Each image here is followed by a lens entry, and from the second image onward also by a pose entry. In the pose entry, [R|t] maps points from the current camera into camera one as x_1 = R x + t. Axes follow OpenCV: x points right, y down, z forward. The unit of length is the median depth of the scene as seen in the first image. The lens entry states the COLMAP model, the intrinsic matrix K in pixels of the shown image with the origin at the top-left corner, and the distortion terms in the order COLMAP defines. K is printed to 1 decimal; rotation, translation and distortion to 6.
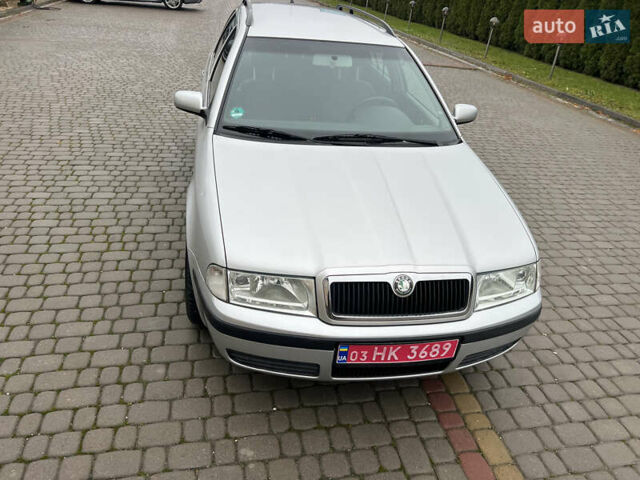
lens RADIAL K [[477.0, 0, 320.0], [0, 477.0, 240.0], [0, 0, 1]] dist [0.047504, -0.052289]
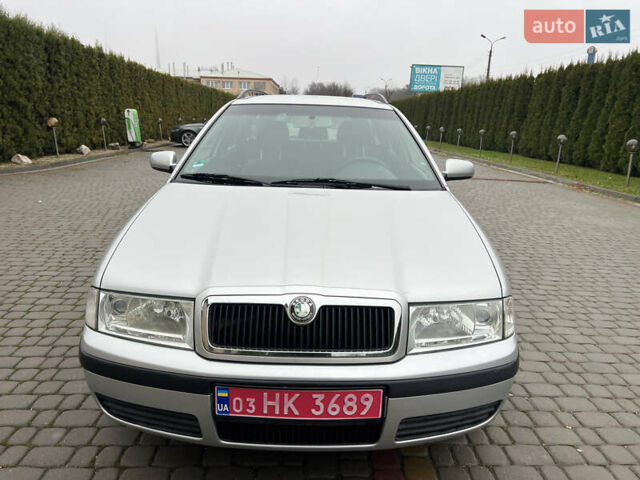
lens RADIAL K [[476.3, 0, 329.8], [0, 476.3, 234.2], [0, 0, 1]] dist [0.066708, -0.088837]
pose [[0.986152, -0.019712, -0.164667, 0.324726], [-0.027058, 0.960482, -0.277025, 0.177769], [0.163621, 0.277645, 0.946648, 0.211441]]
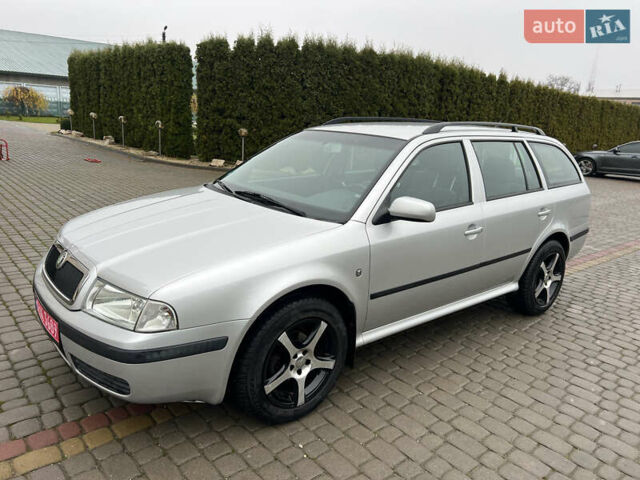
lens RADIAL K [[477.0, 0, 320.0], [0, 477.0, 240.0], [0, 0, 1]] dist [0.047504, -0.052289]
pose [[0.500894, 0.156365, -0.851267, 1.432188], [-0.438619, 0.893752, -0.093920, -0.114946], [0.746136, 0.420426, 0.516260, 0.774353]]
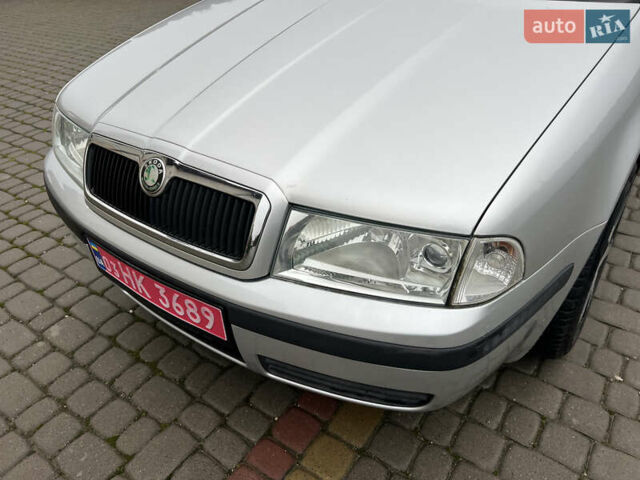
lens RADIAL K [[477.0, 0, 320.0], [0, 477.0, 240.0], [0, 0, 1]] dist [0.047504, -0.052289]
pose [[0.688193, 0.316725, -0.652745, 0.659892], [-0.264249, 0.947308, 0.181053, 0.010144], [0.675694, 0.047888, 0.735625, 0.661623]]
